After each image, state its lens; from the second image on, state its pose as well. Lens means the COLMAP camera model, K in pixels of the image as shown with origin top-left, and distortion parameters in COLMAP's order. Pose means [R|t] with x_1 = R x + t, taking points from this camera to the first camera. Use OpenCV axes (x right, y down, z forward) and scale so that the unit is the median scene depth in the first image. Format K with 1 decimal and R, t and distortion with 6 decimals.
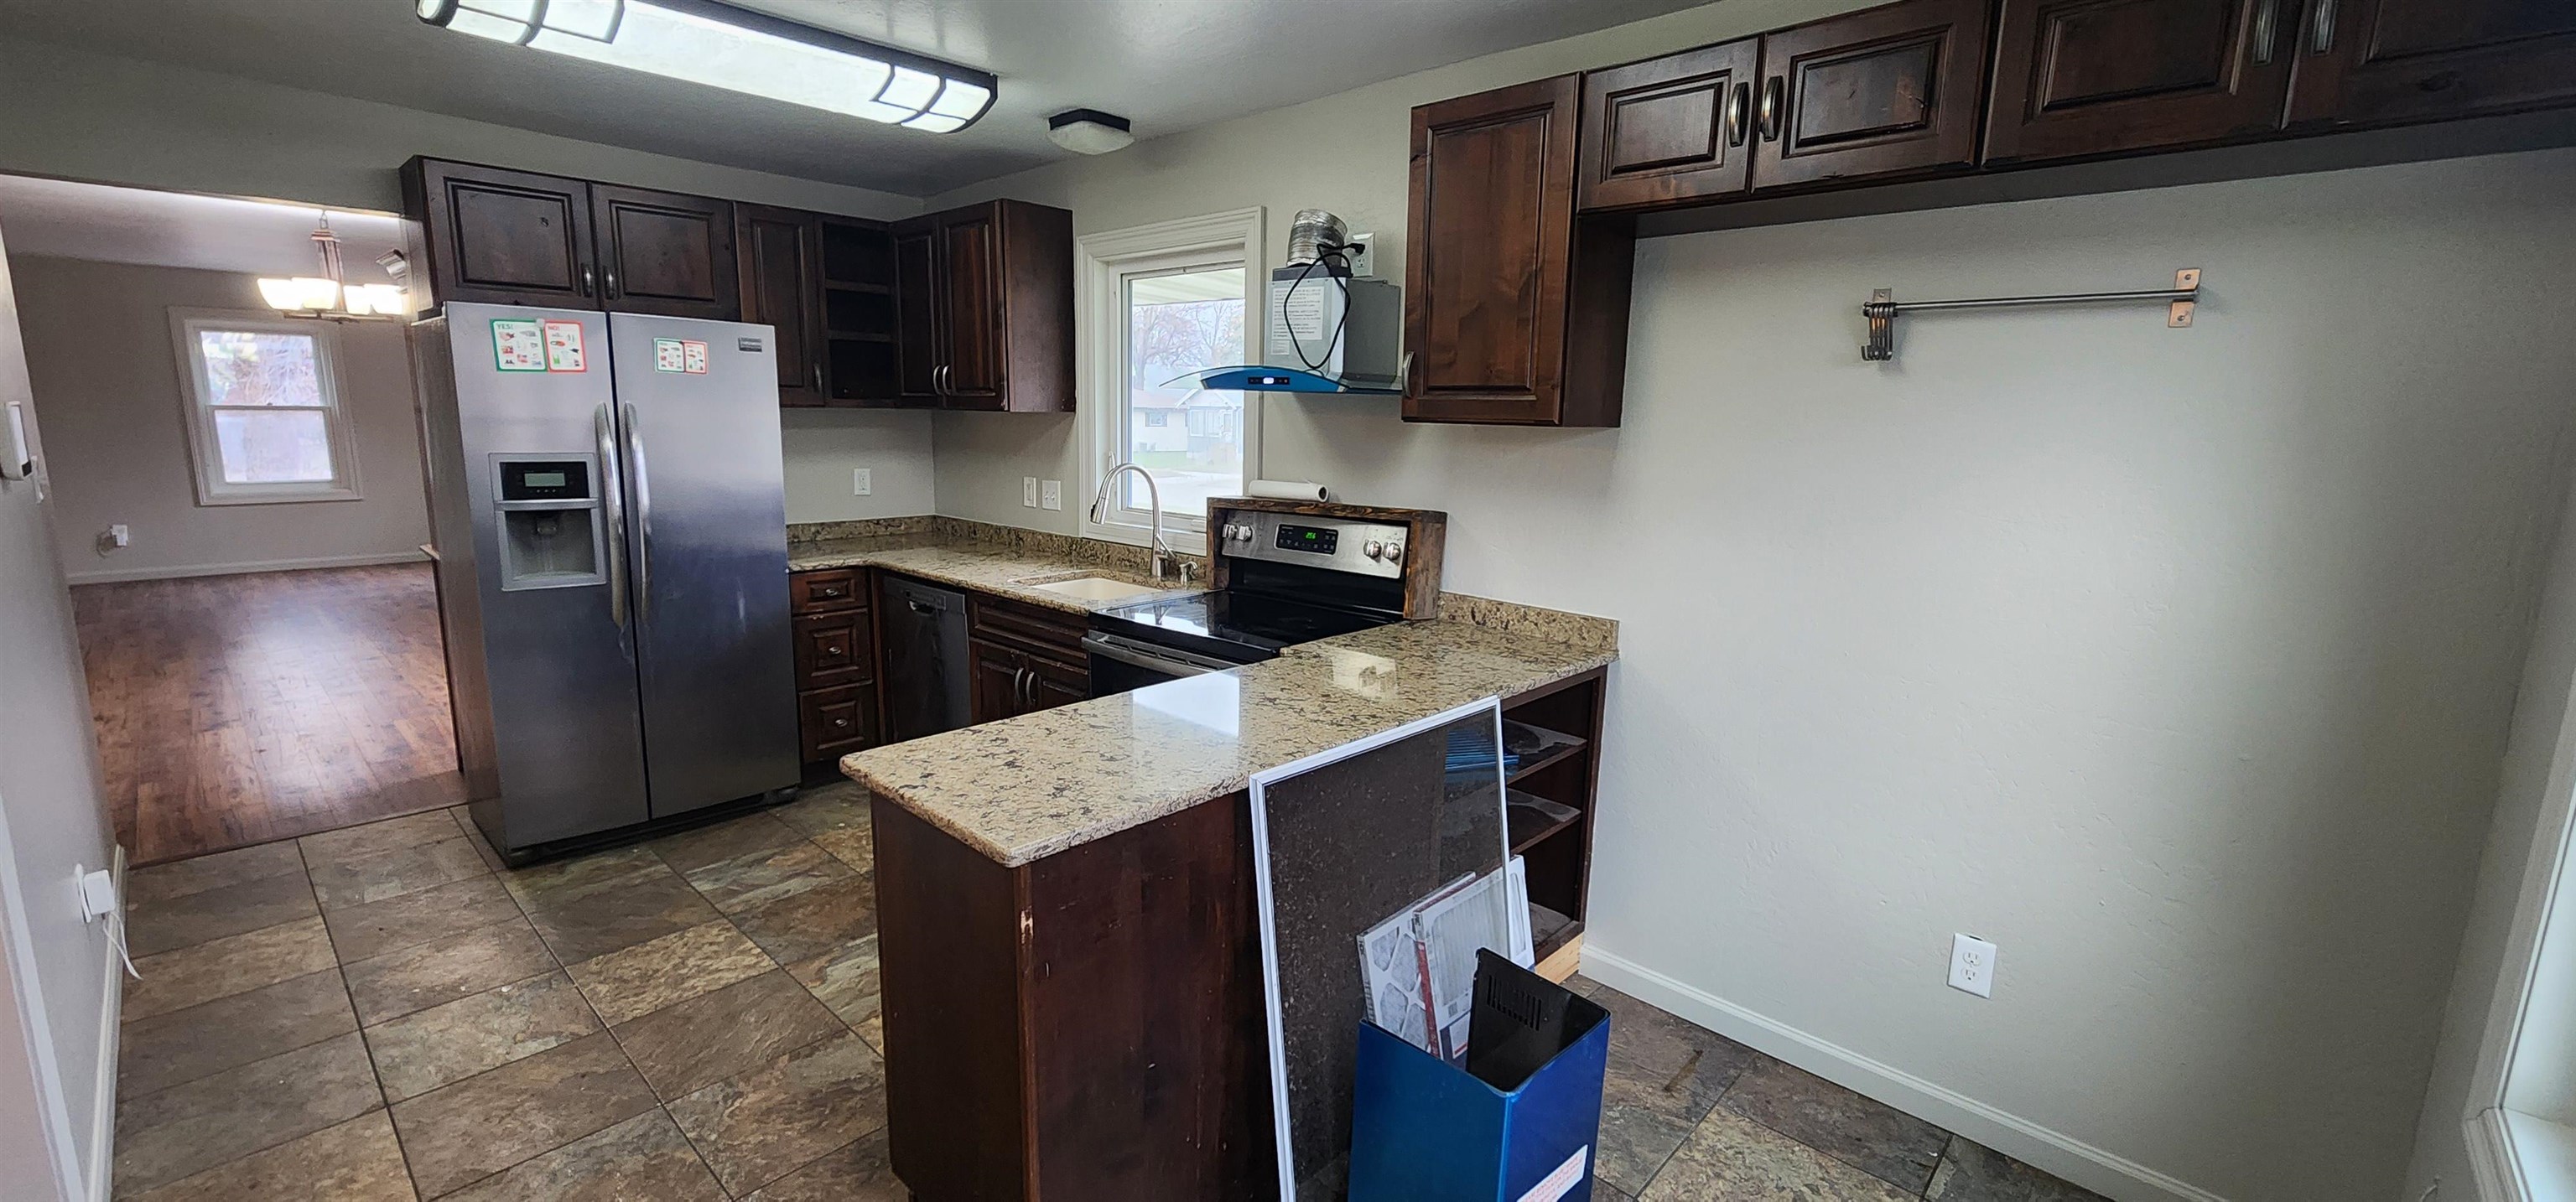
lens RADIAL K [[1045.3, 0, 1288.0], [0, 1045.3, 601.0], [0, 0, 1]] dist [-0.001459, -0.000376]
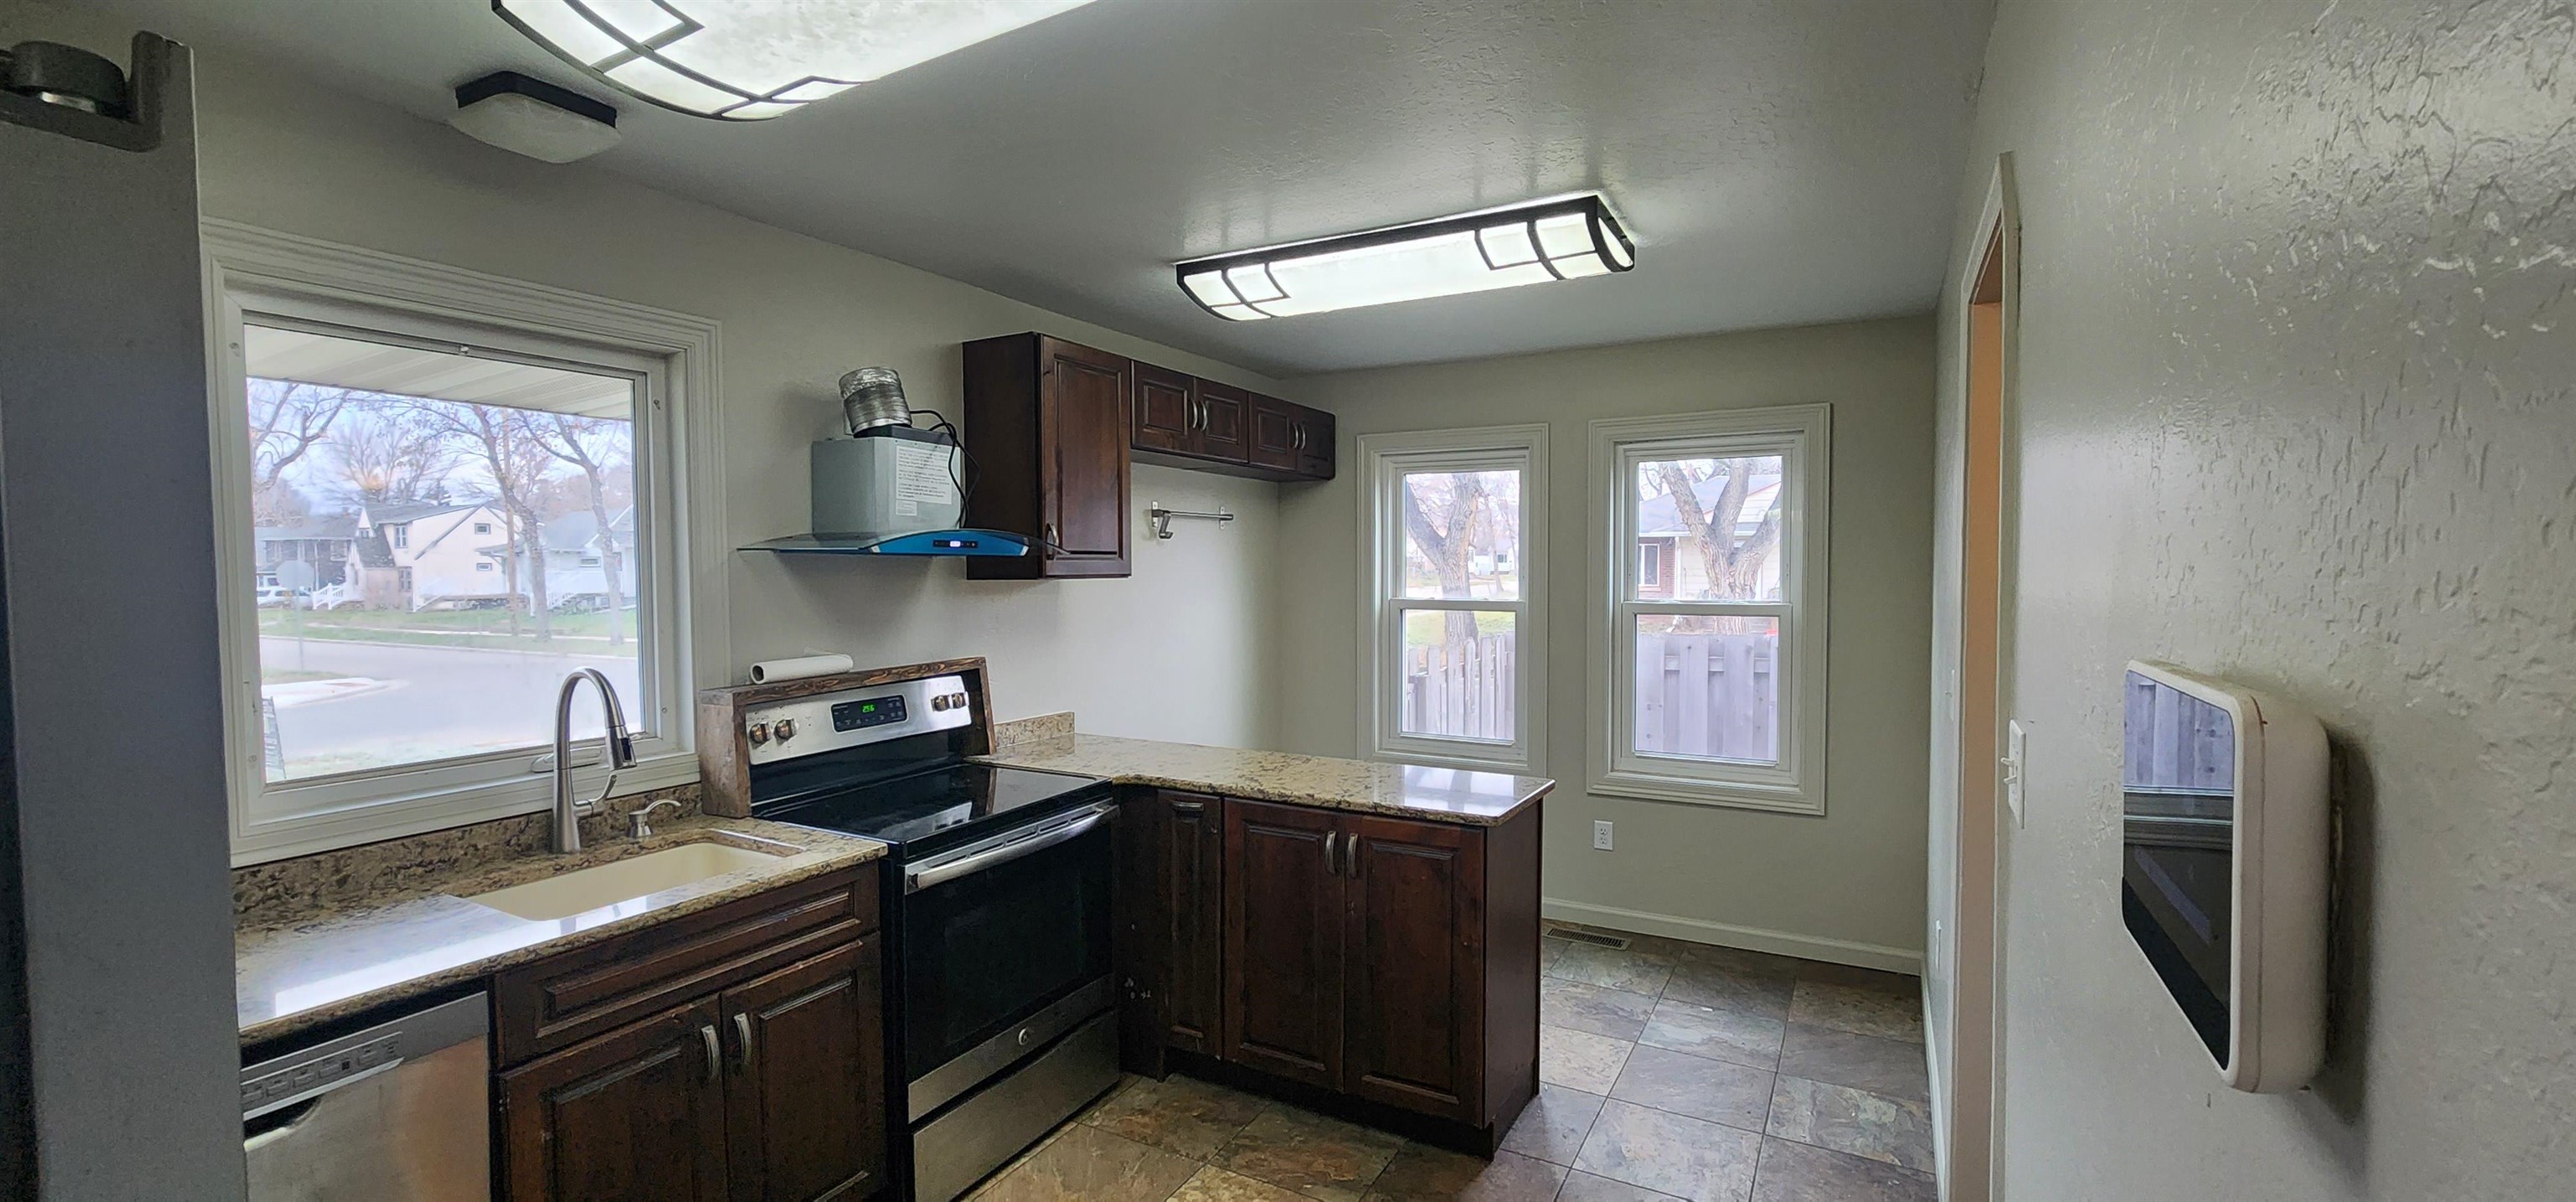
lens RADIAL K [[1045.3, 0, 1288.0], [0, 1045.3, 601.0], [0, 0, 1]] dist [-0.001459, -0.000376]
pose [[-0.233226, -0.050989, 0.971085, -1.058501], [0.176253, 0.979867, 0.093780, -0.196700], [-0.956316, 0.193028, -0.219543, 0.934983]]
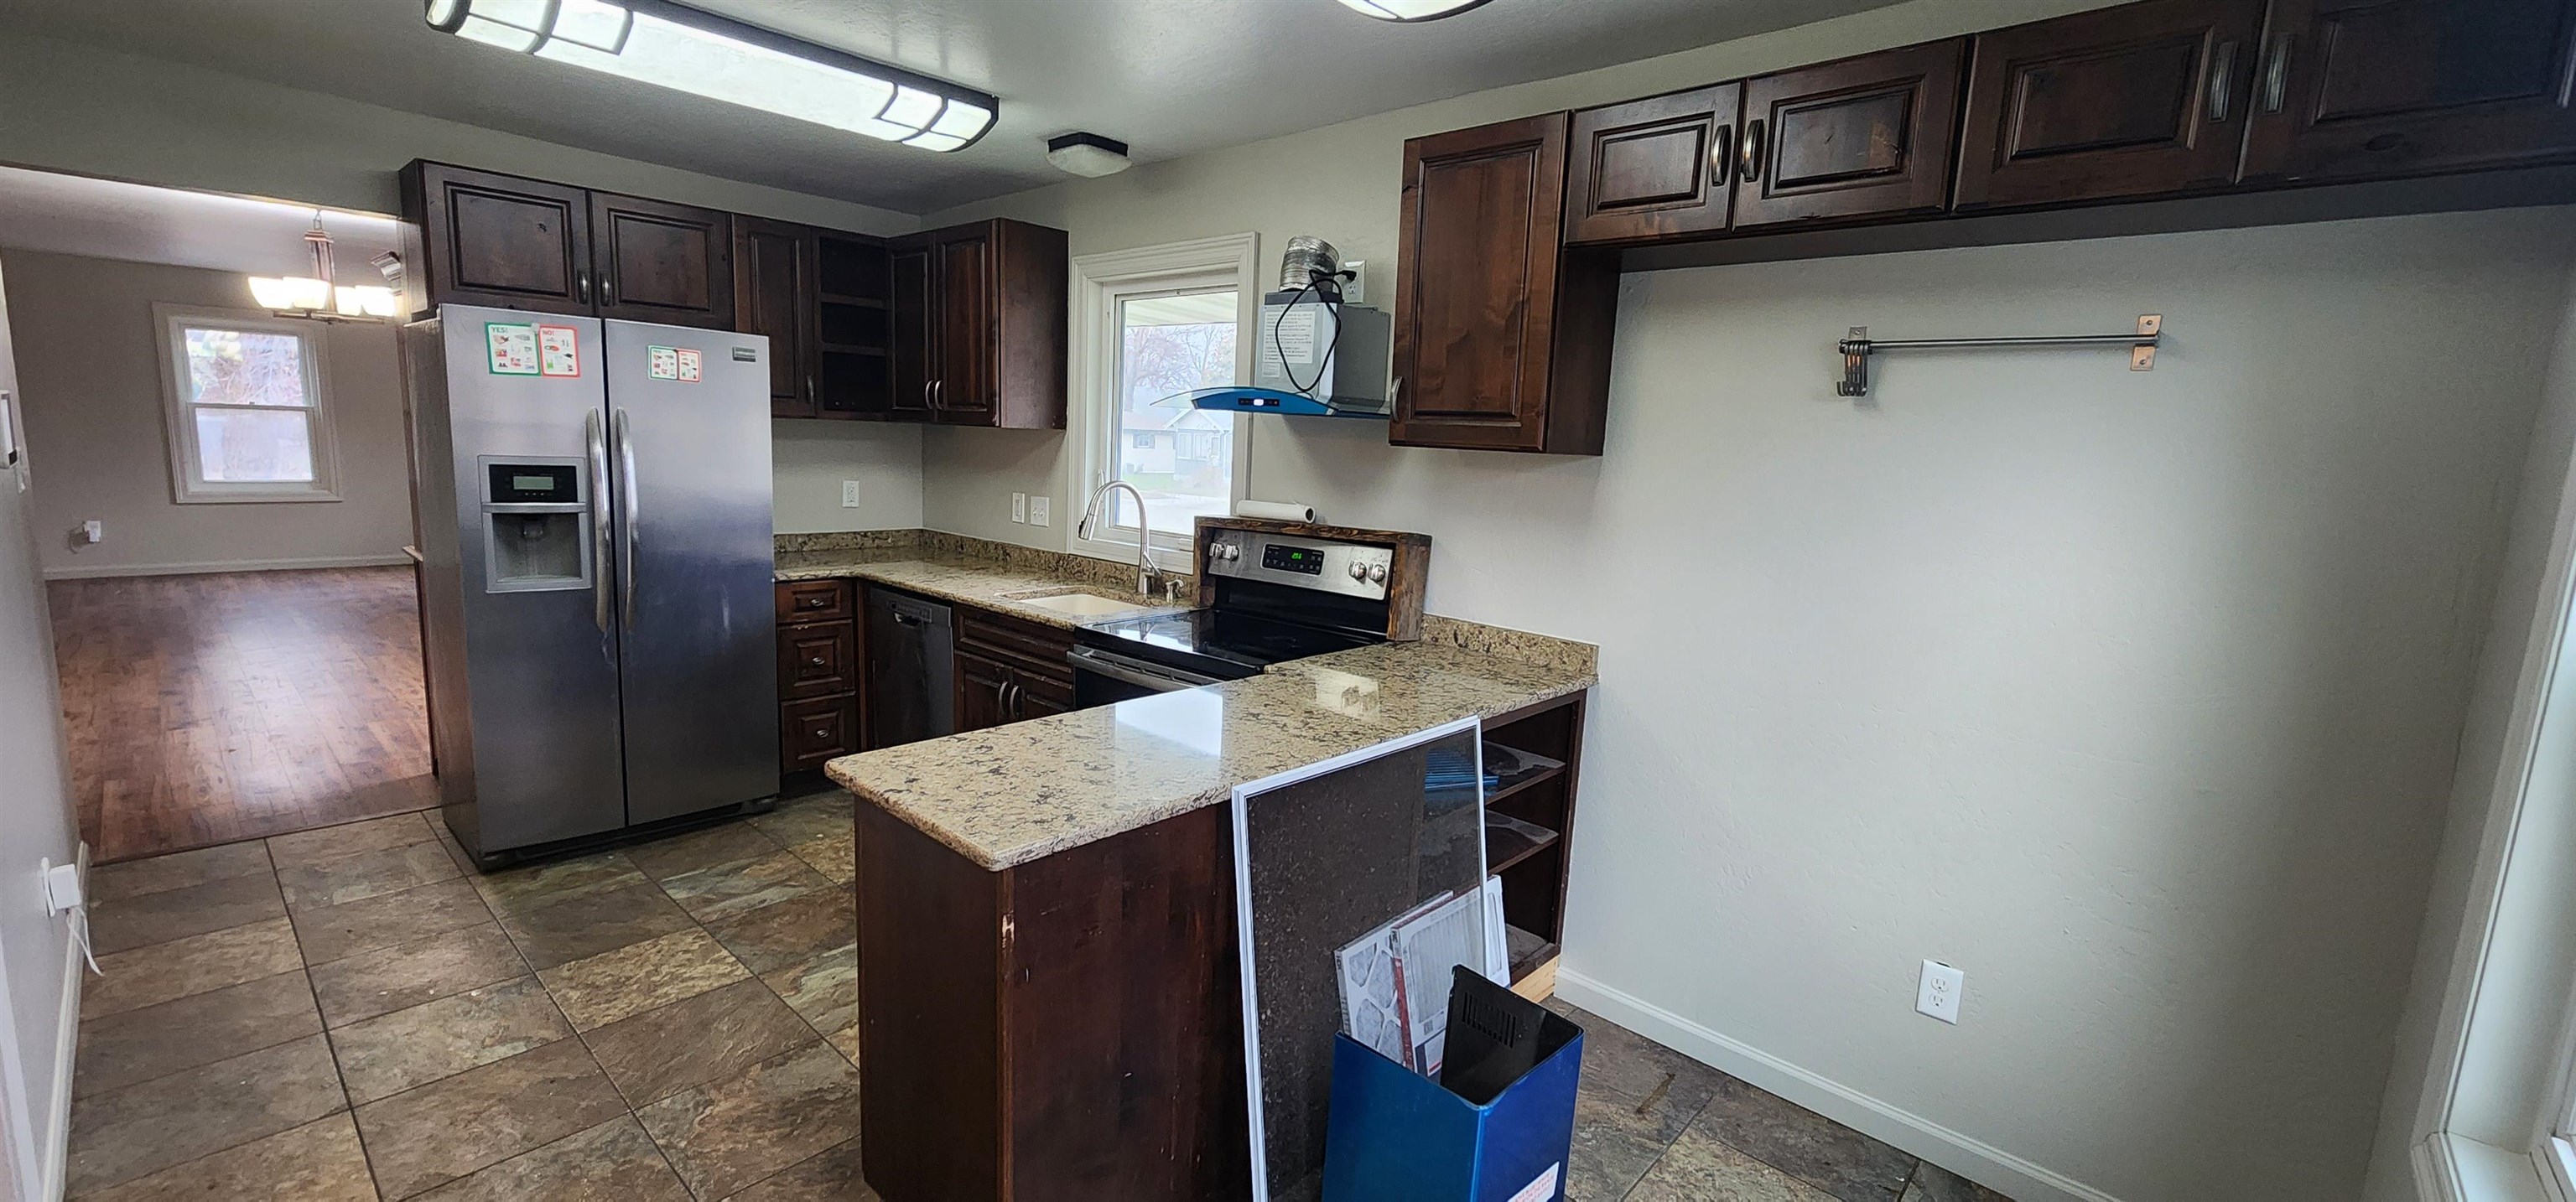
lens RADIAL K [[1045.3, 0, 1288.0], [0, 1045.3, 601.0], [0, 0, 1]] dist [-0.001459, -0.000376]
pose [[0.999643, 0.022126, 0.014981, -0.001119], [-0.021755, 0.999463, -0.024498, 0.006507], [-0.015515, 0.024163, 0.999588, -0.010401]]
